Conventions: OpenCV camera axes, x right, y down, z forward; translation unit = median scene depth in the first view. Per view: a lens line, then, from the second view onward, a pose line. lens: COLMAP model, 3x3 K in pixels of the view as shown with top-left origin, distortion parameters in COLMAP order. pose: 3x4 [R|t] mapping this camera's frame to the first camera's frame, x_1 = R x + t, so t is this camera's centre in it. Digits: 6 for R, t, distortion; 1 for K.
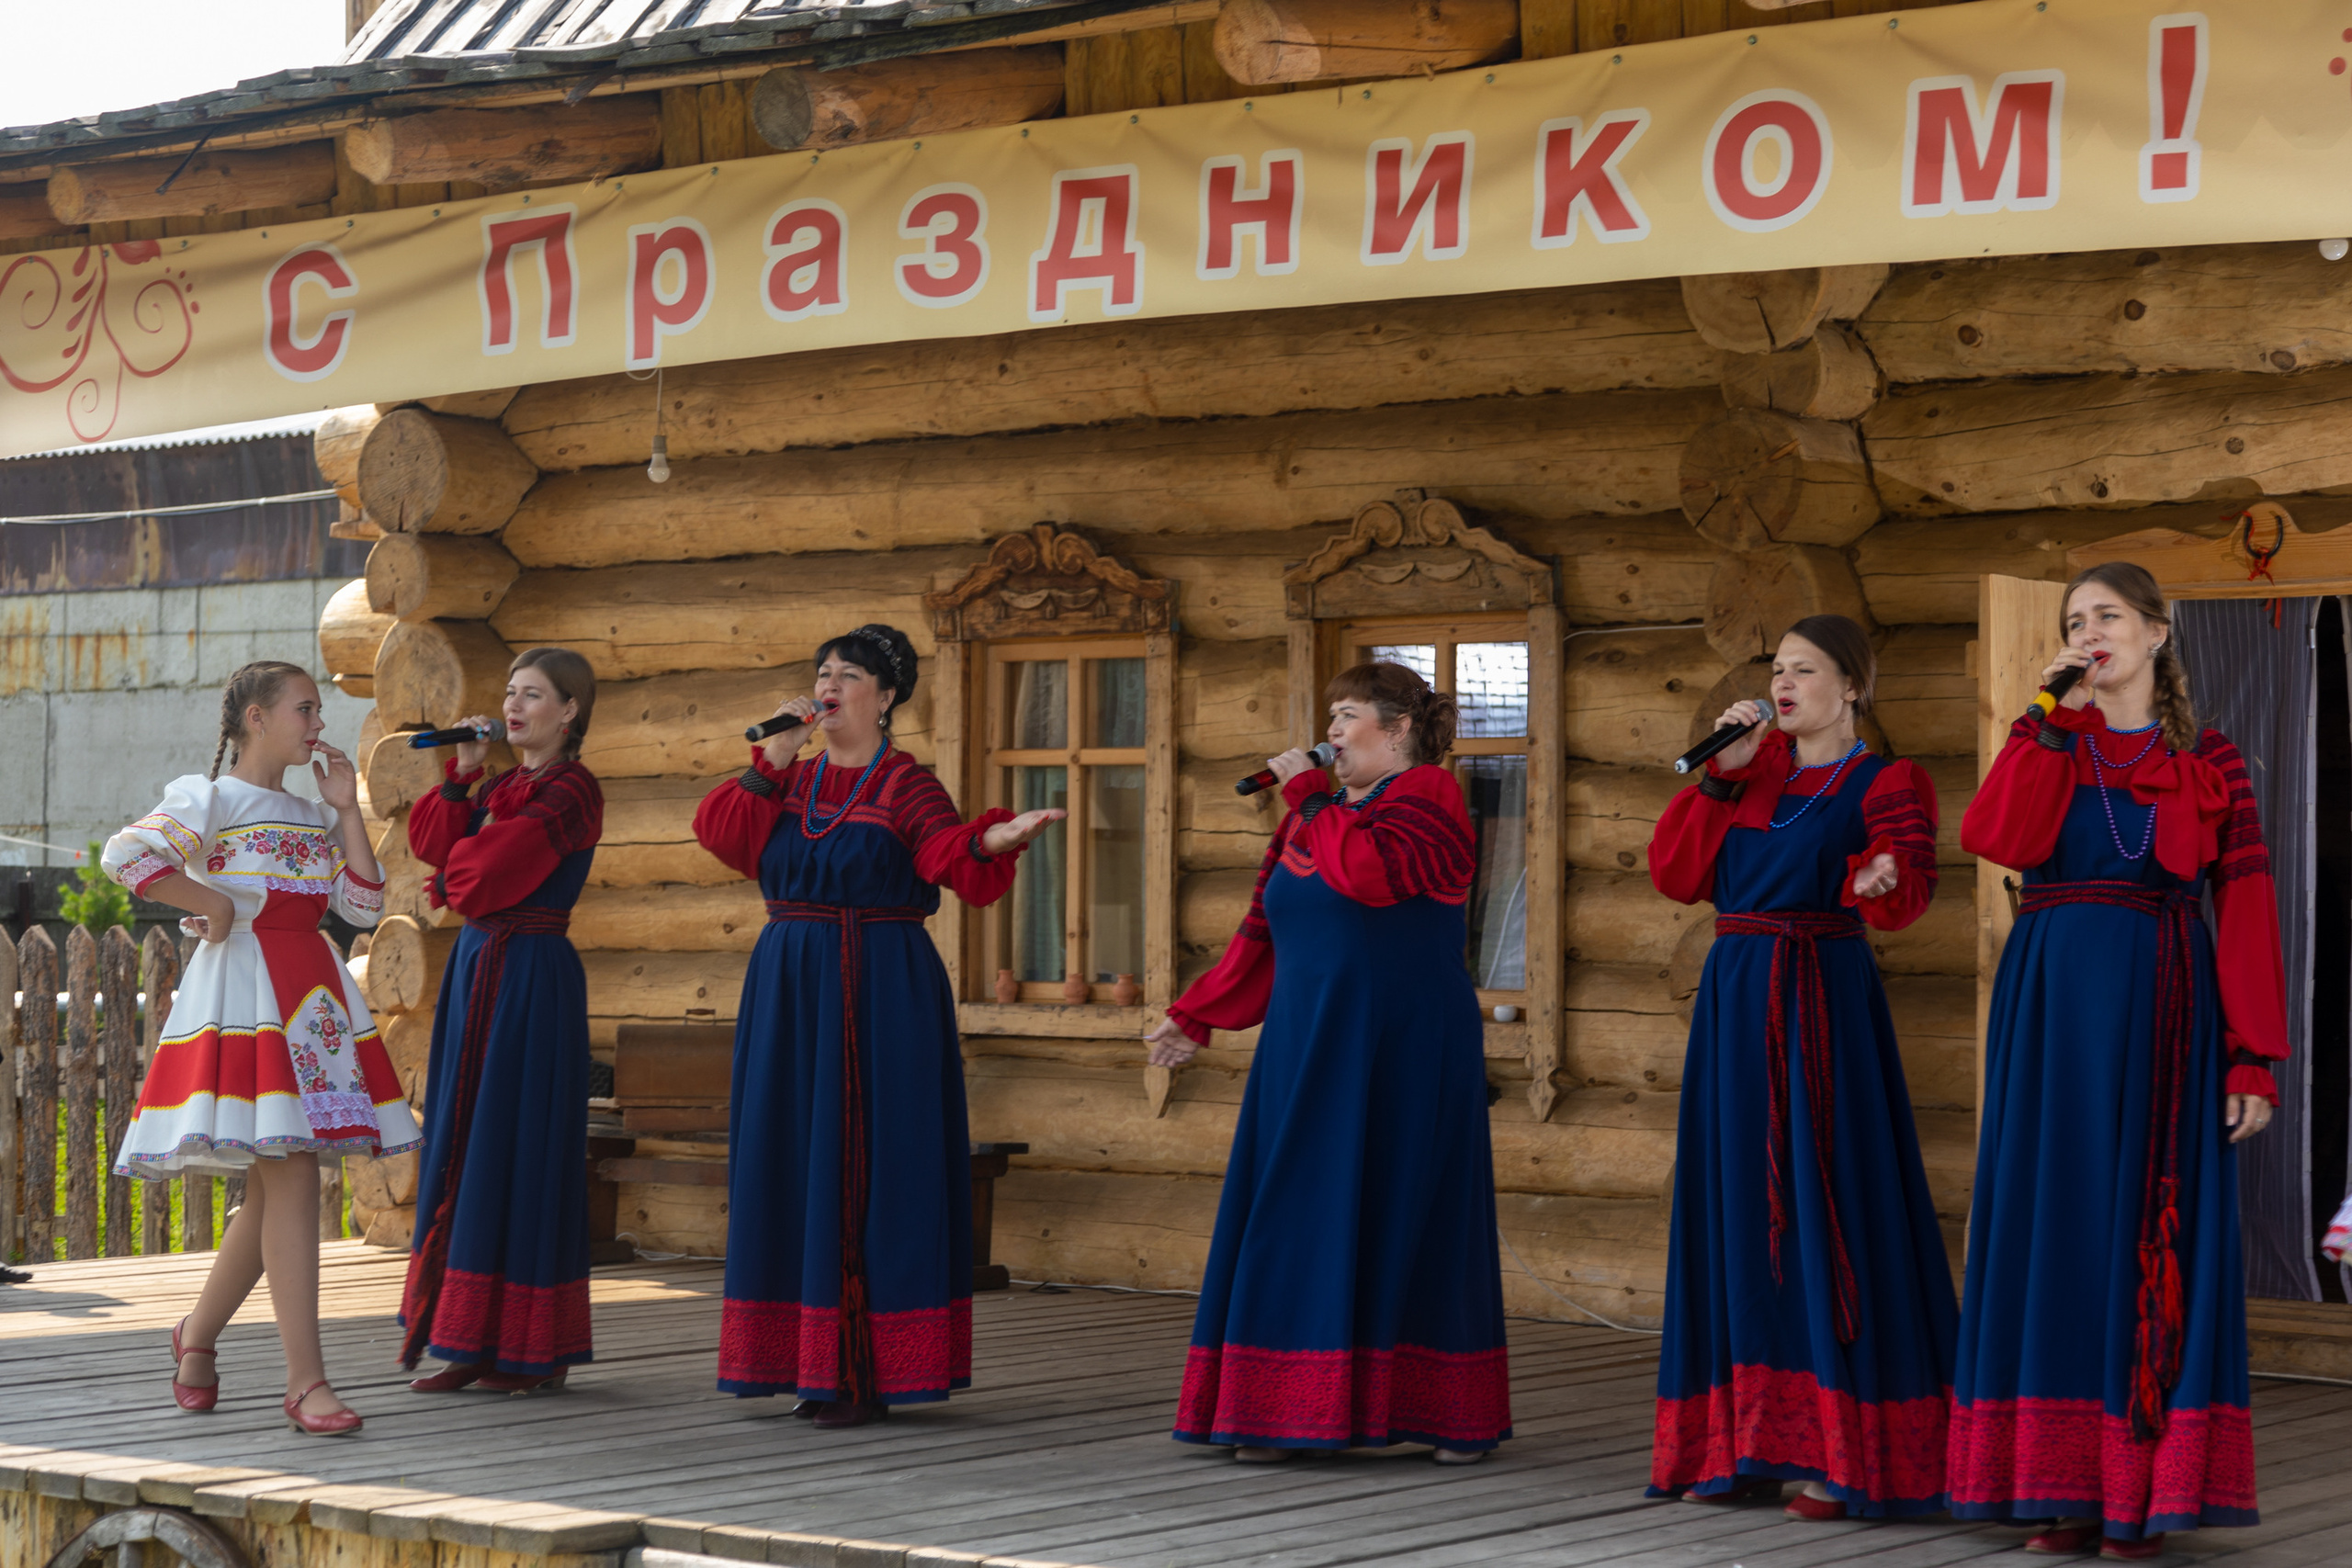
lens RADIAL K [[4414.4, 0, 1185.7], [0, 4414.4, 772.9], [0, 0, 1]] dist [0.024235, -0.147815]
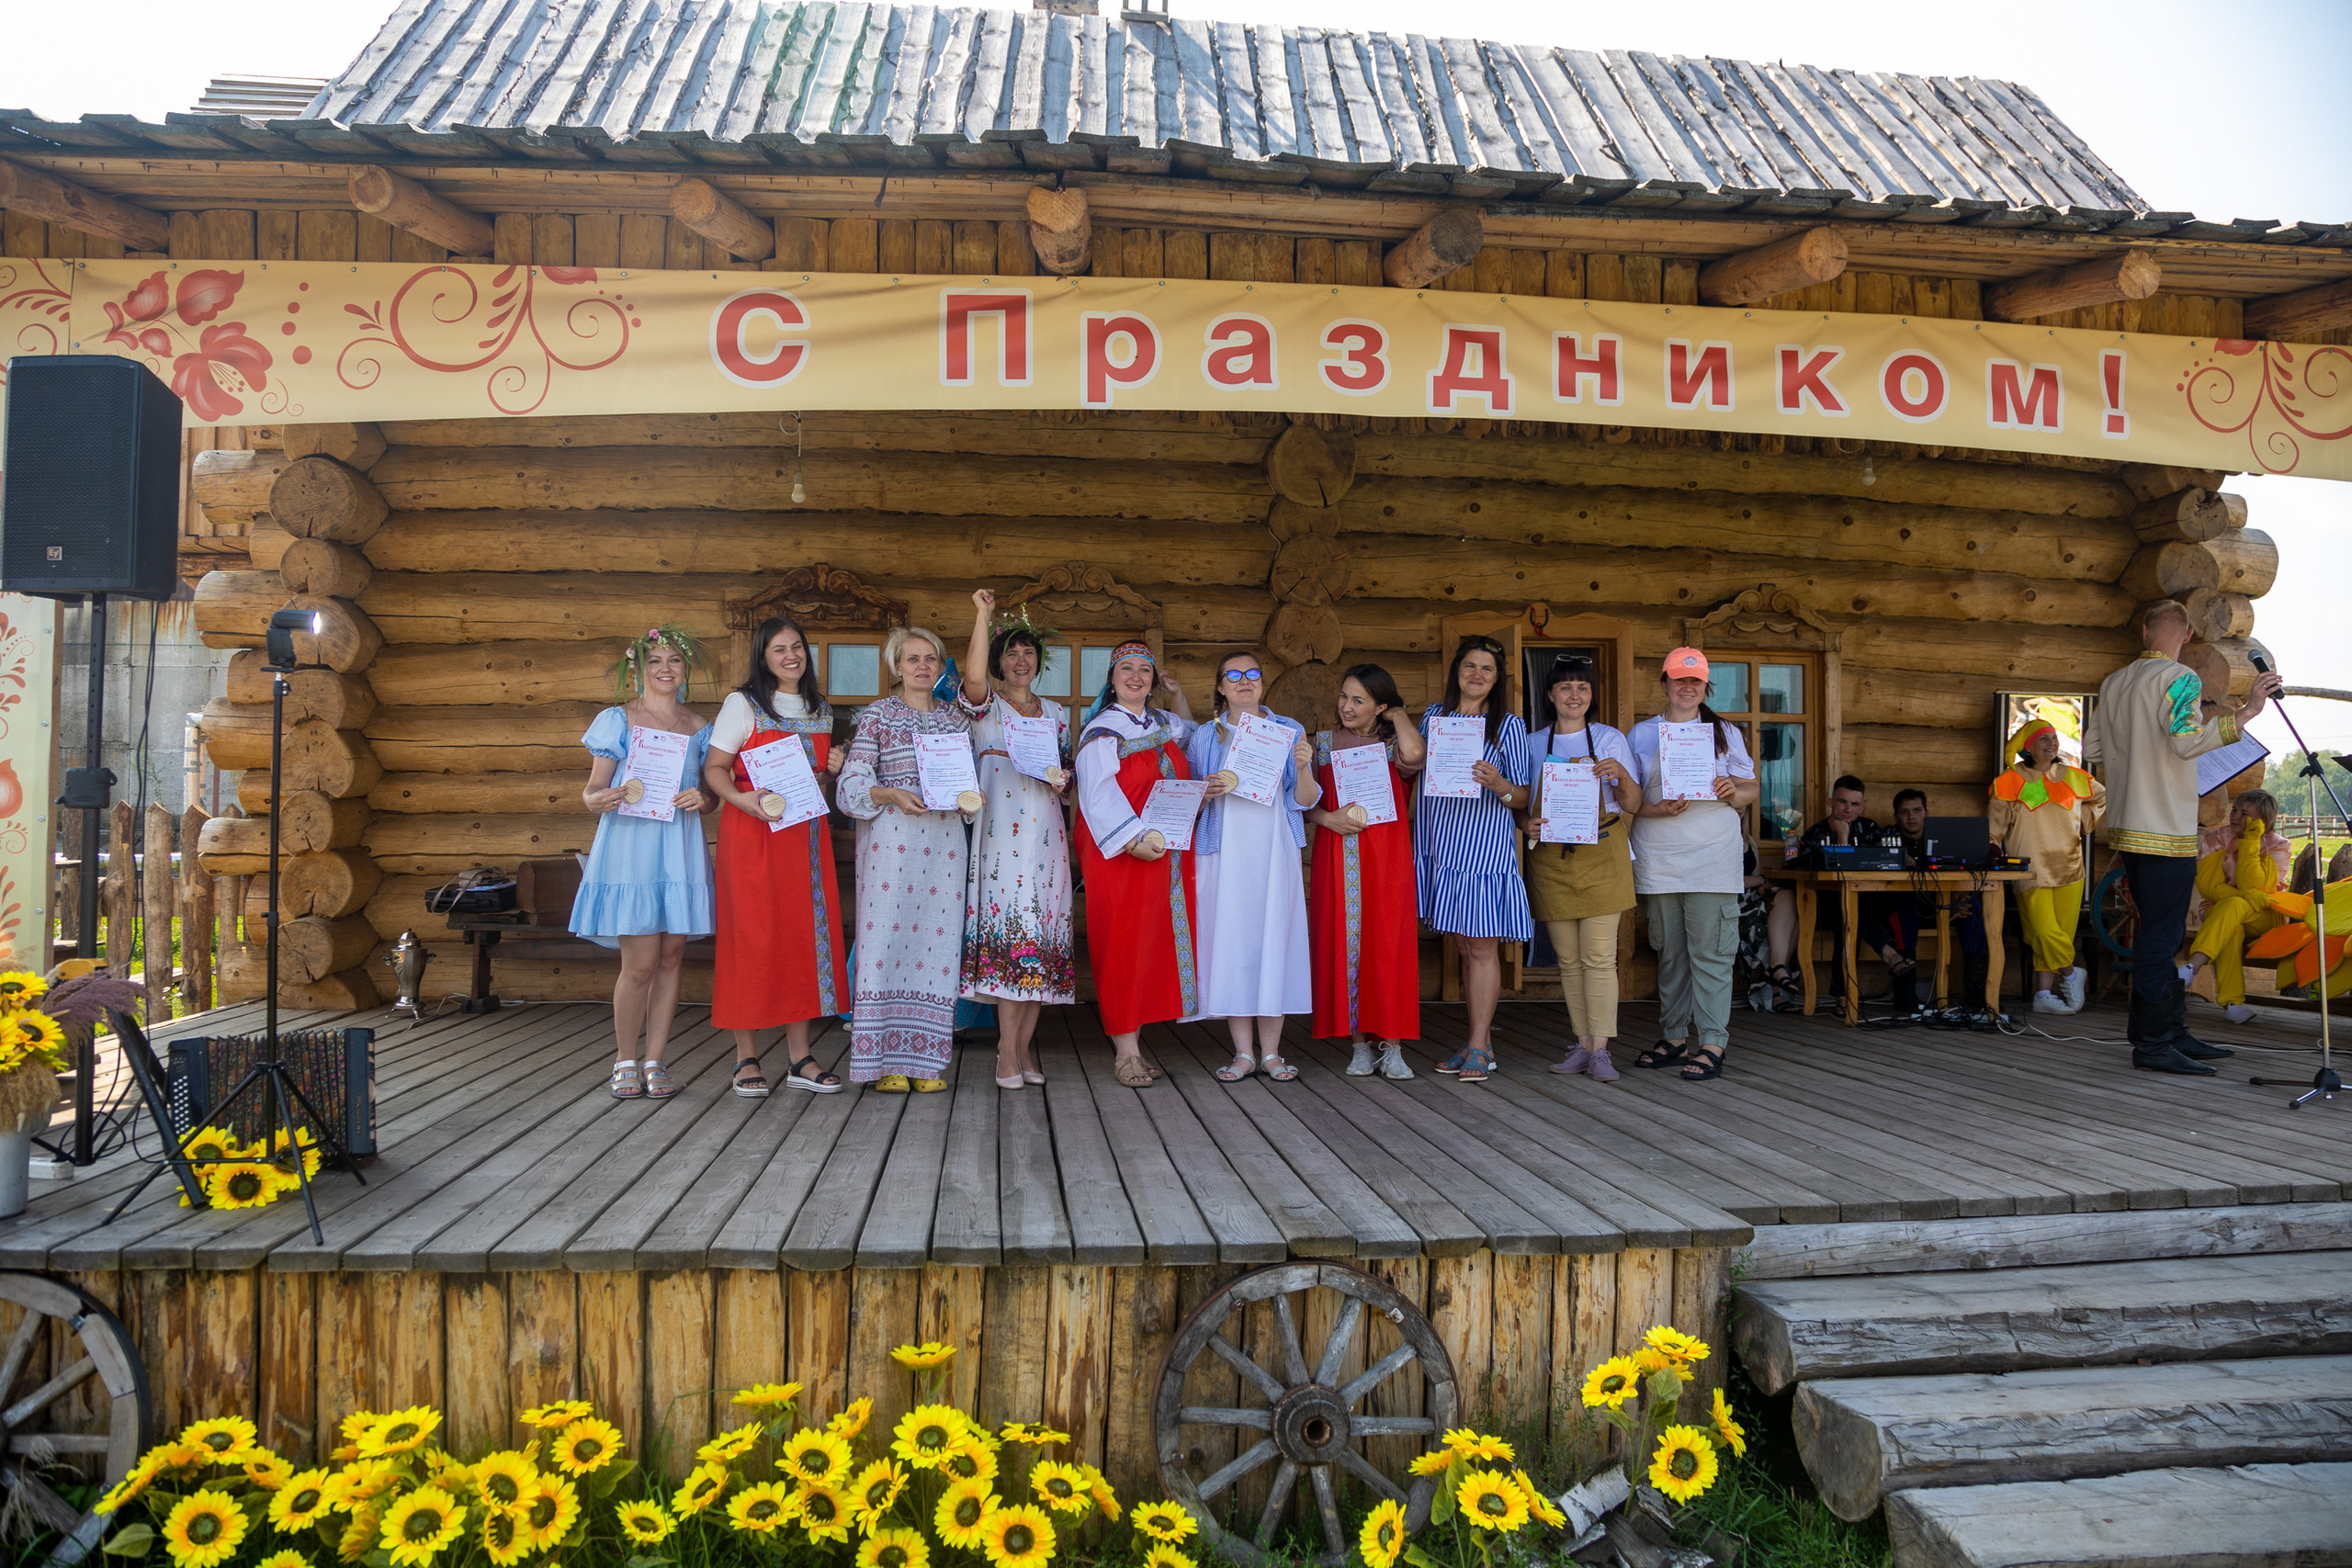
lens RADIAL K [[1605.3, 0, 1168.0], [0, 1605.3, 777.8], [0, 0, 1]] dist [-0.108965, 0.043160]
pose [[0.744132, 0.013225, 0.667902, -0.377463], [-0.021889, 0.999750, 0.004591, 0.023252], [-0.667674, -0.018036, 0.744235, 0.484862]]
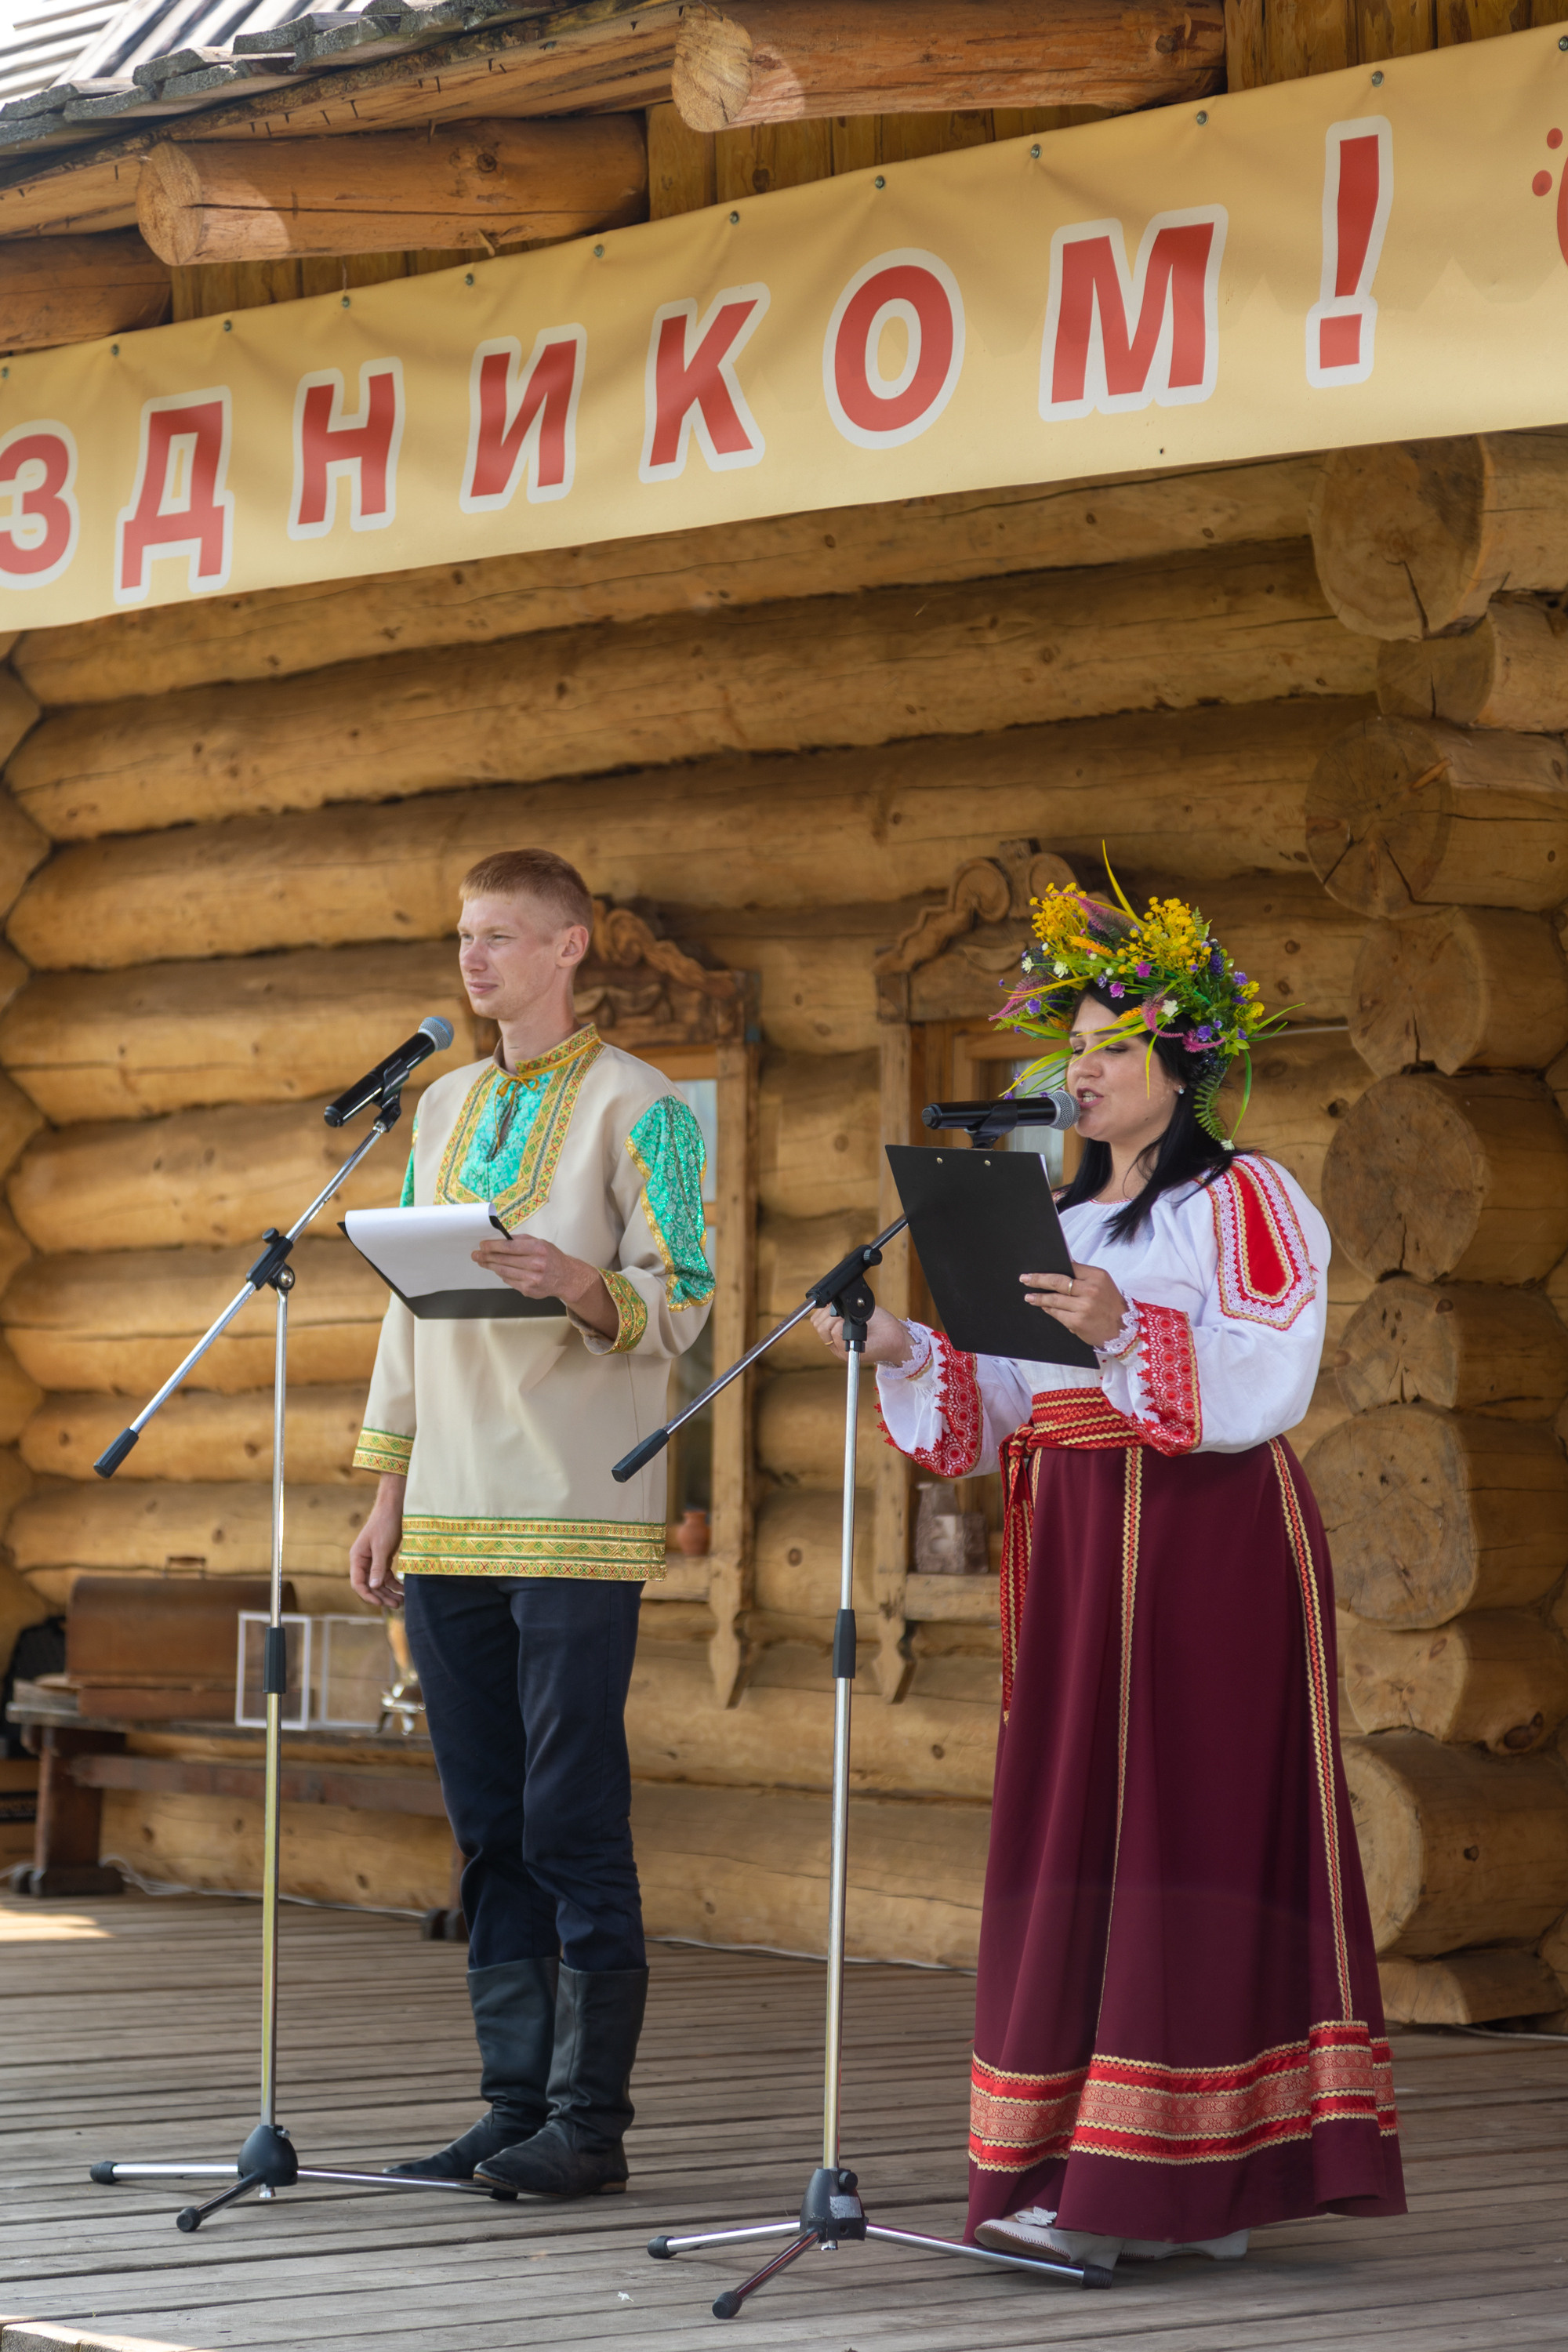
lens RADIAL K [[6010.6, 0, 702.0], [0, 6010.6, 1212.9], [0, 0, 1]] dist [0.020061, -0.041248]
pose [[0.979837, -0.001216, -0.199793, 0.201767], [-0.001472, 0.999910, -0.013305, 0.010100], [0.199791, 0.013331, 0.979748, 0.025957]]
